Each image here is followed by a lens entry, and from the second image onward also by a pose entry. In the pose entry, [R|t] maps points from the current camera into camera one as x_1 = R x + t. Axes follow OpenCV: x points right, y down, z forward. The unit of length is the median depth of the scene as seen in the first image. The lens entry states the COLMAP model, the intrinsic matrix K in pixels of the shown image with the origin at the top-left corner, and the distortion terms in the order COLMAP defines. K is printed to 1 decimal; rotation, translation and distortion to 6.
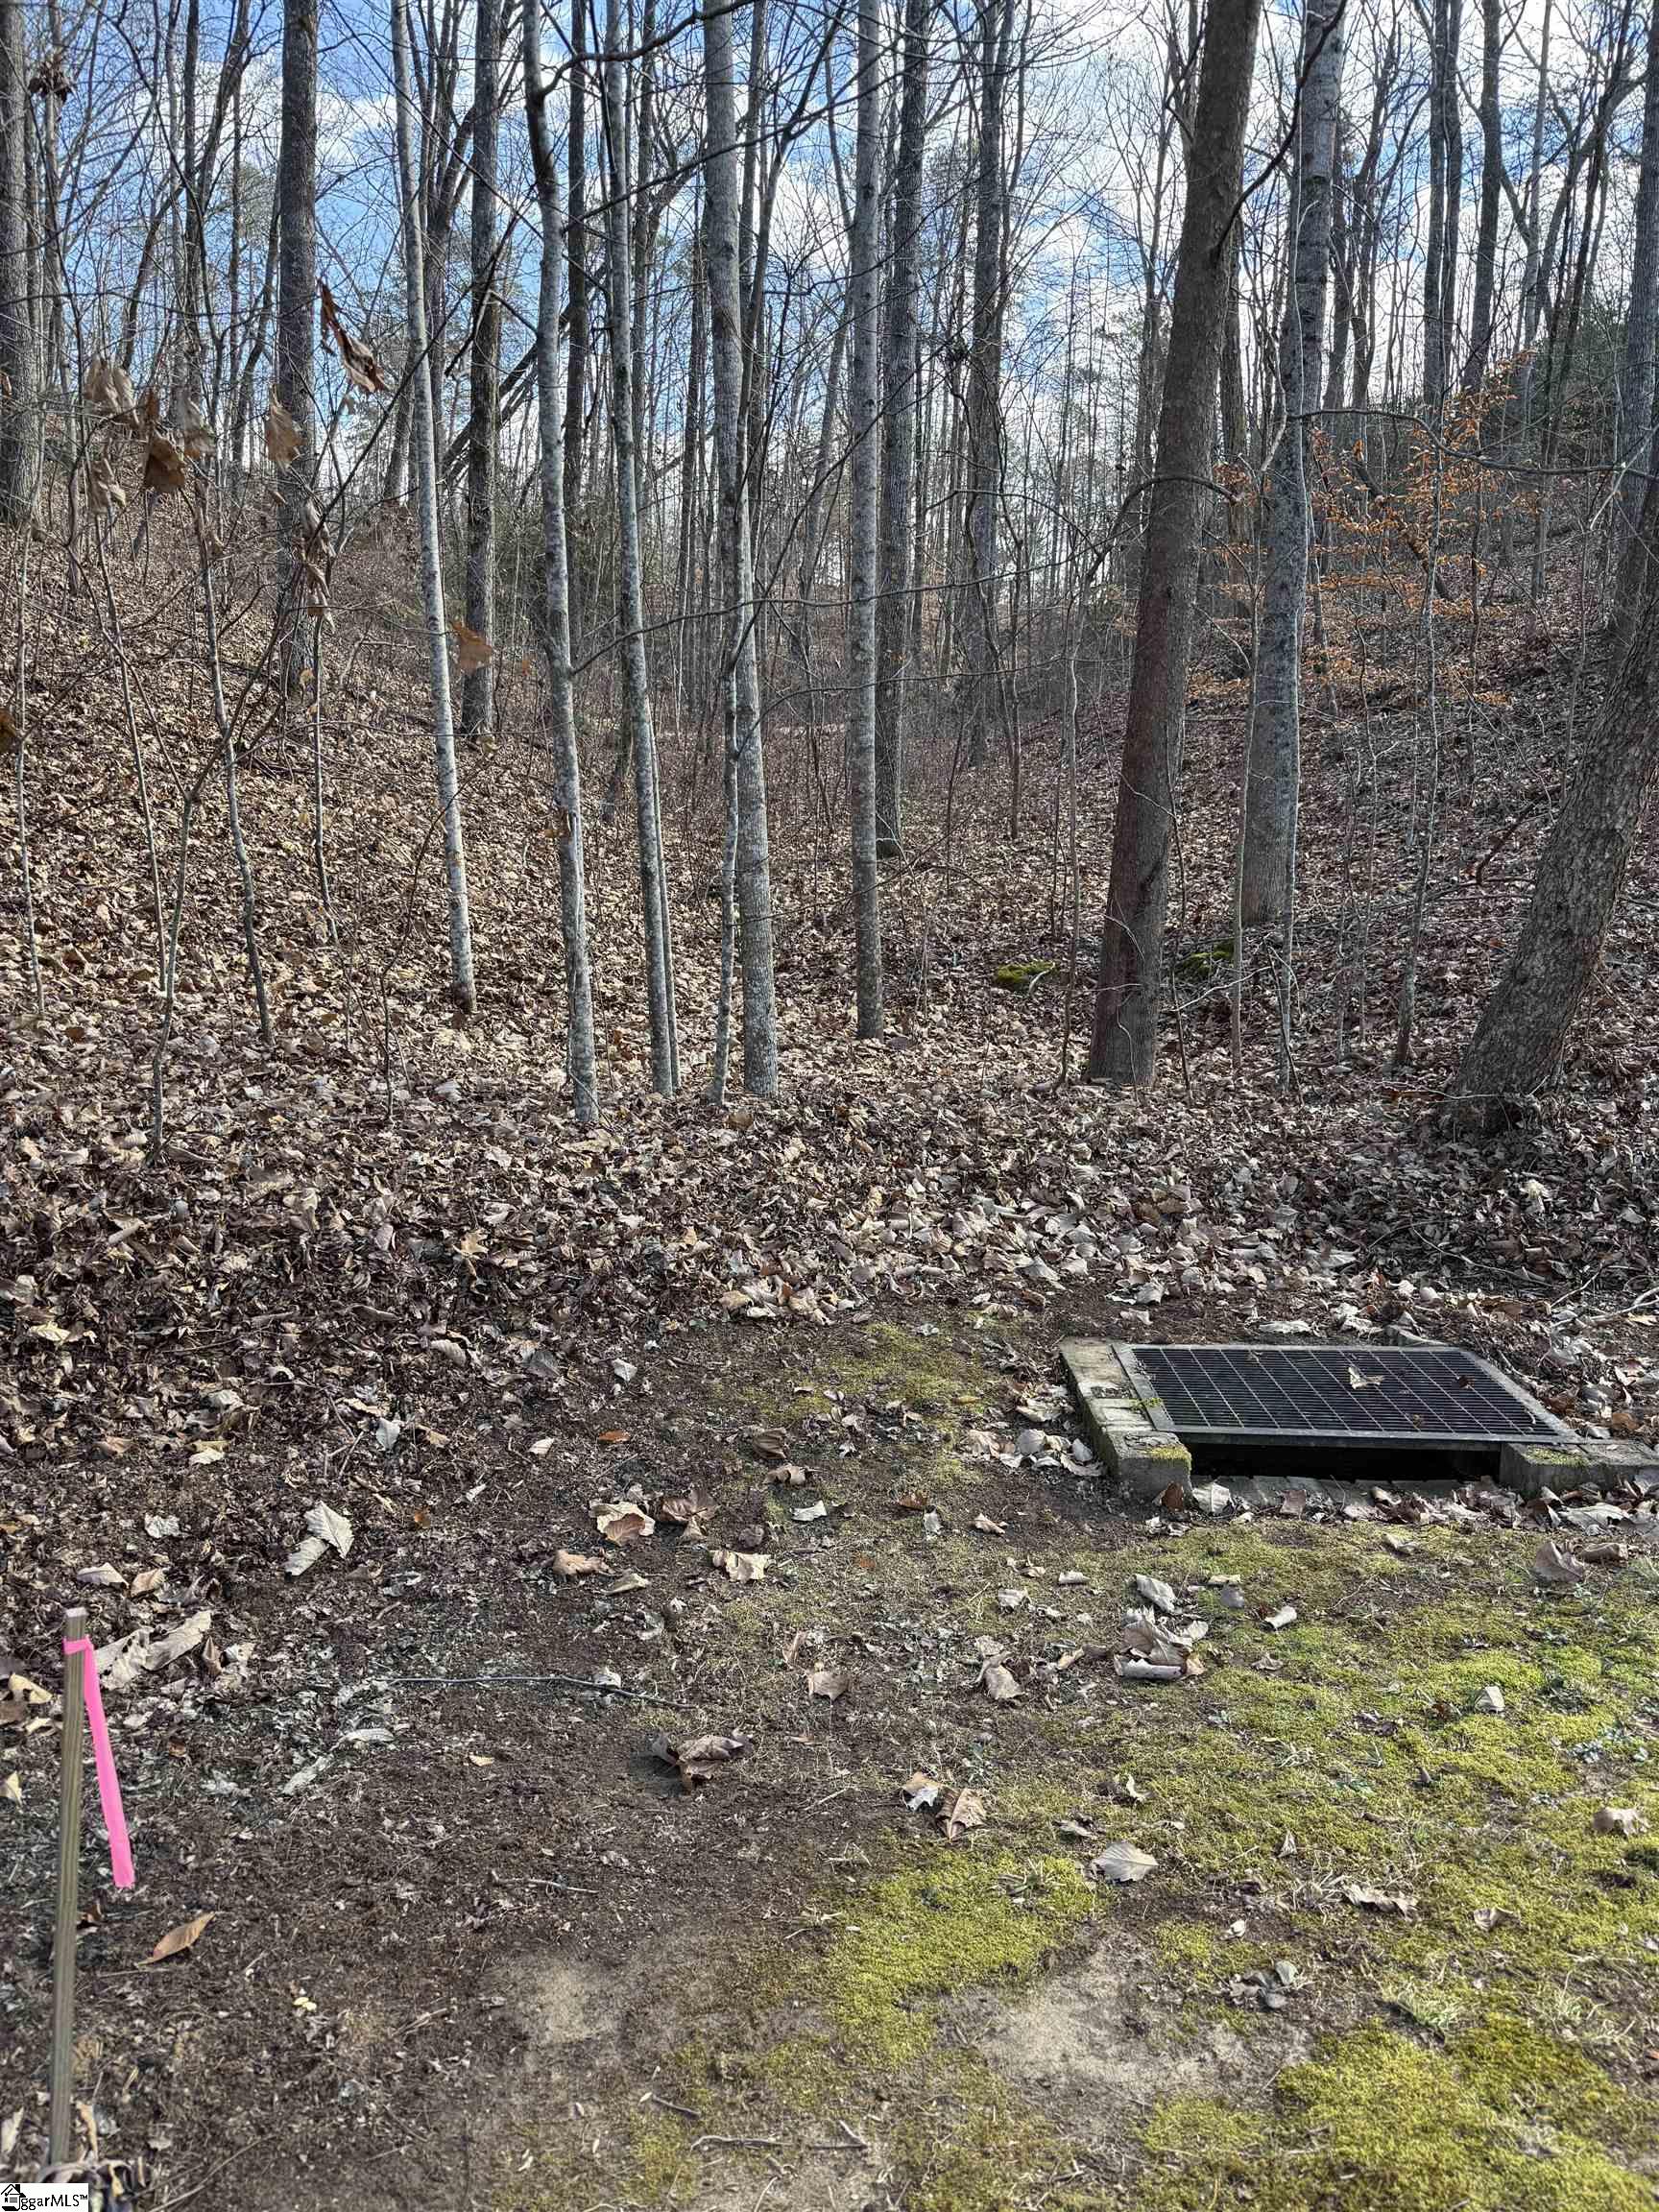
lens RADIAL K [[1543.3, 0, 818.8], [0, 1543.3, 1103.4], [0, 0, 1]] dist [0.175534, -0.378719]
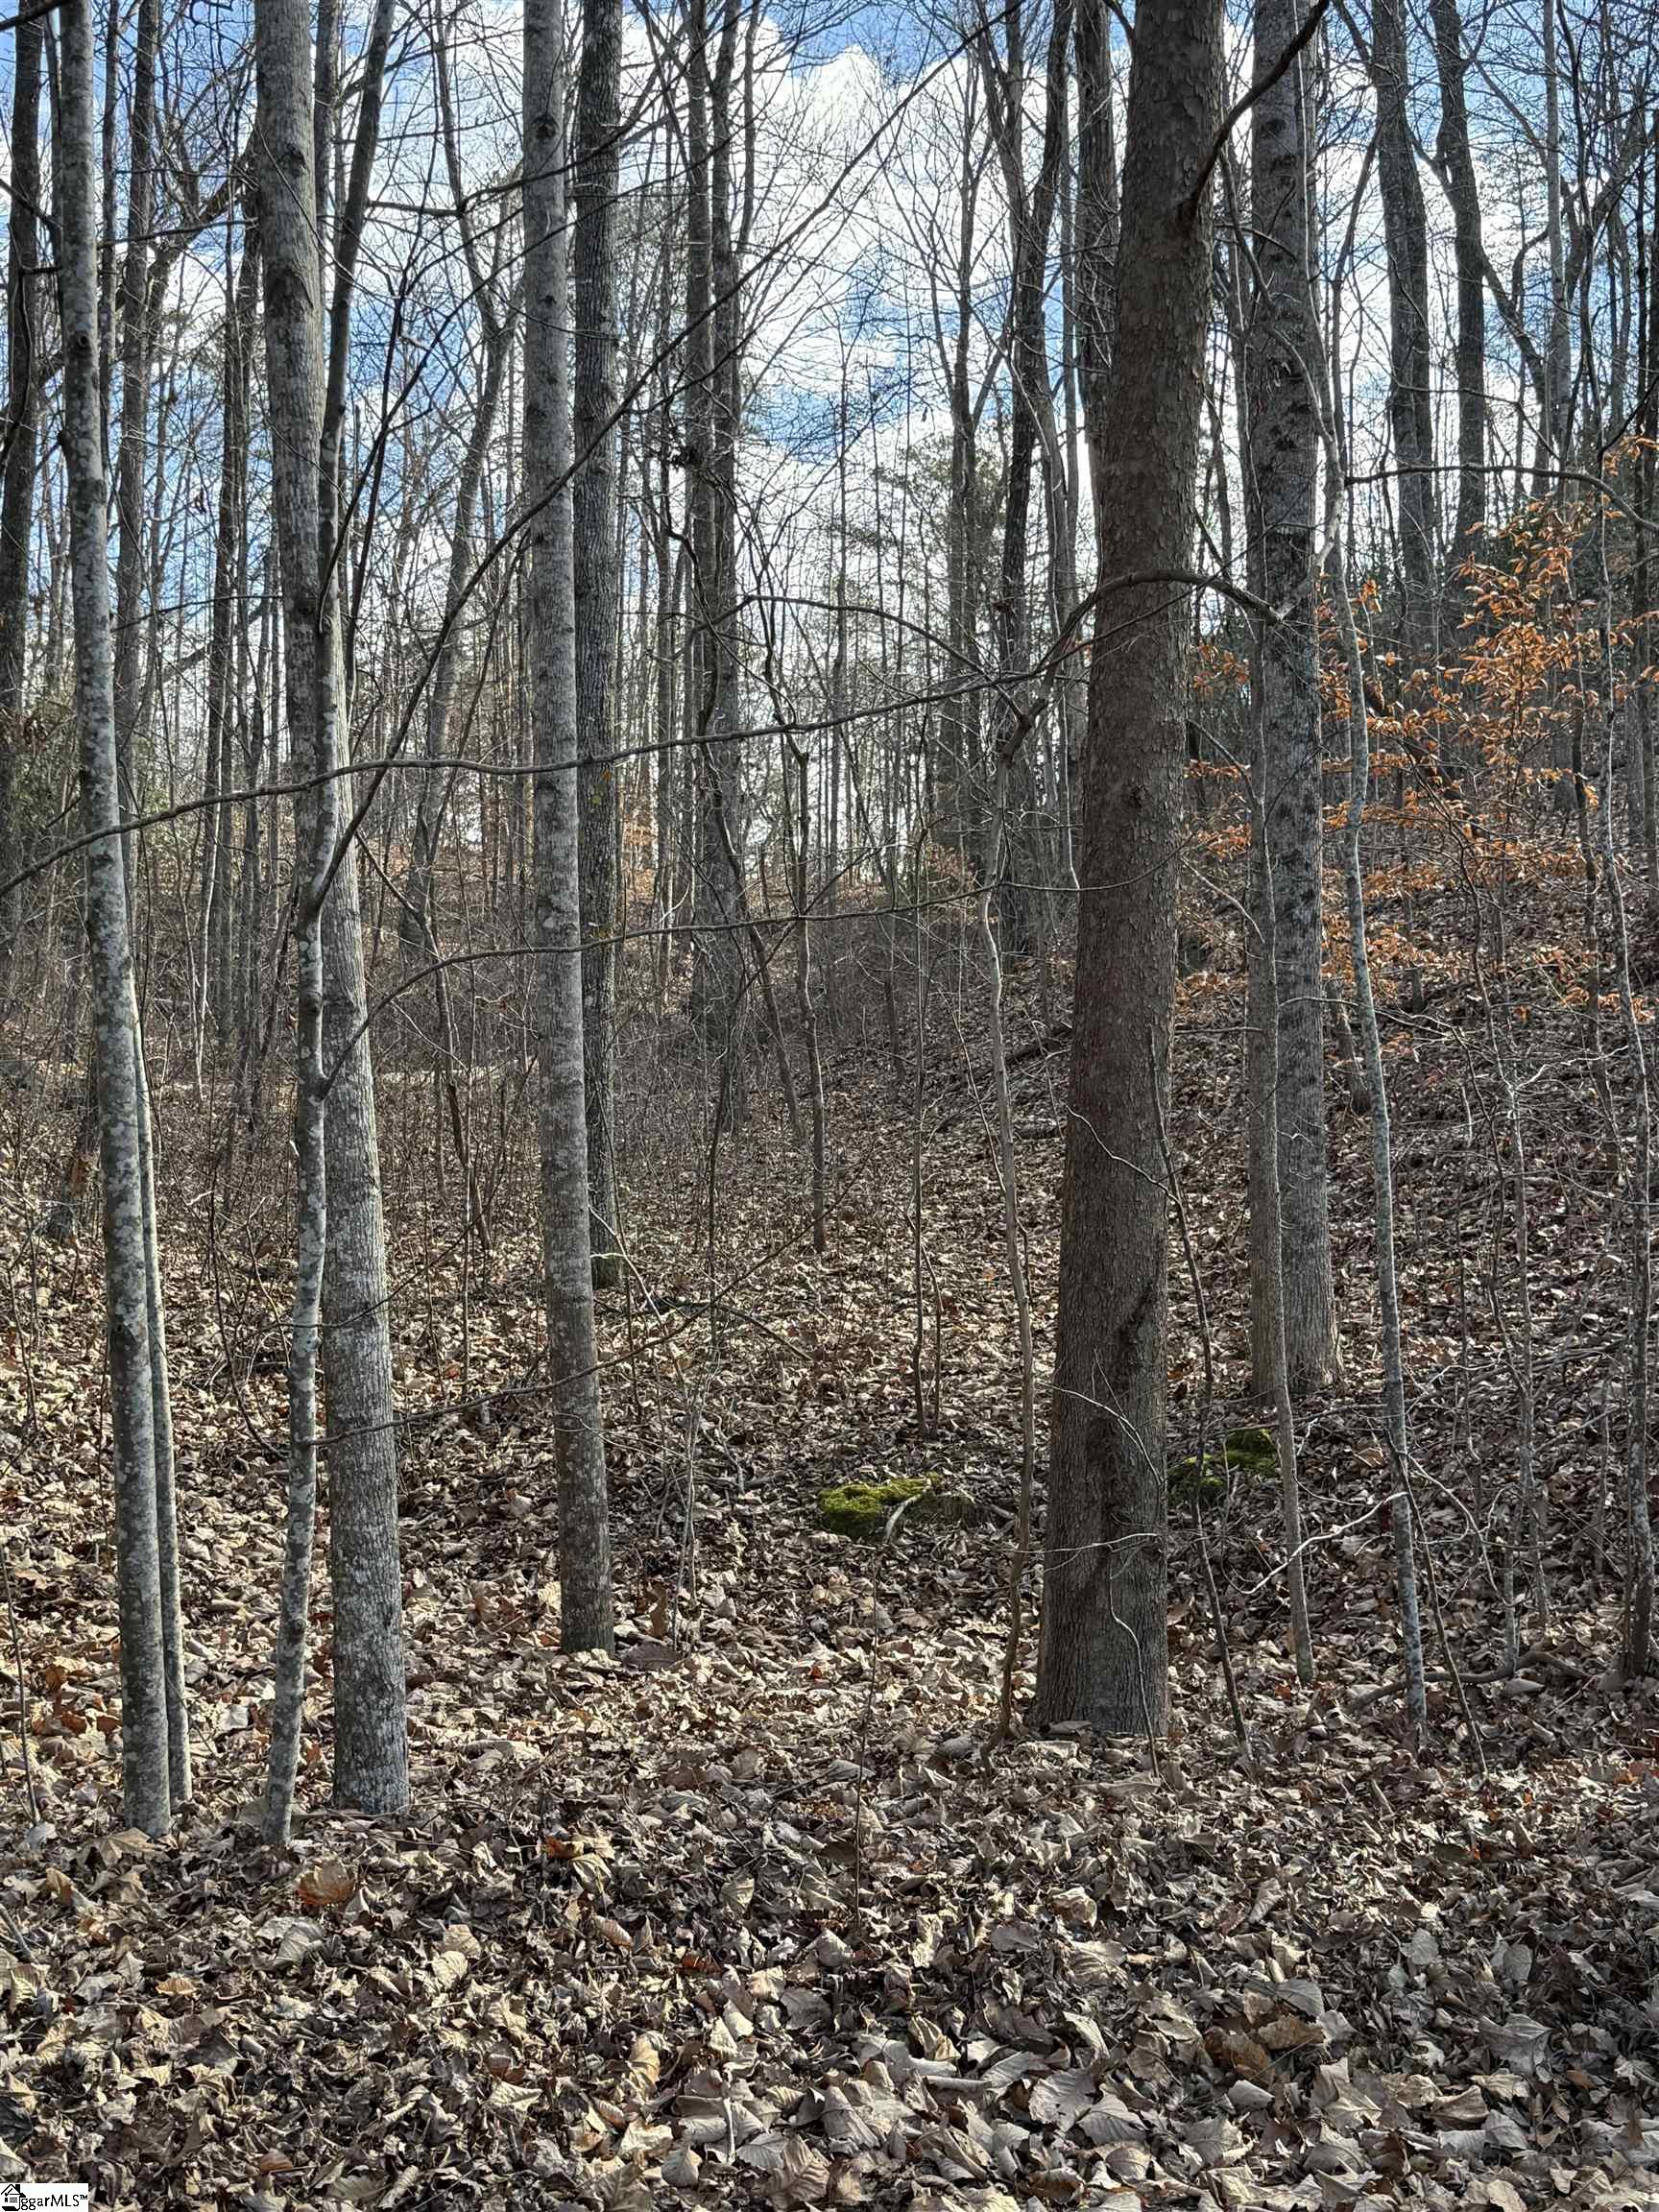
lens RADIAL K [[2625.4, 0, 829.5], [0, 2625.4, 1106.0], [0, 0, 1]] dist [0.222649, -0.520754]
pose [[0.989348, -0.014803, 0.144815, -0.016678], [0.046942, 0.974116, -0.221123, -0.031137], [-0.137793, 0.225565, 0.964434, 0.195353]]
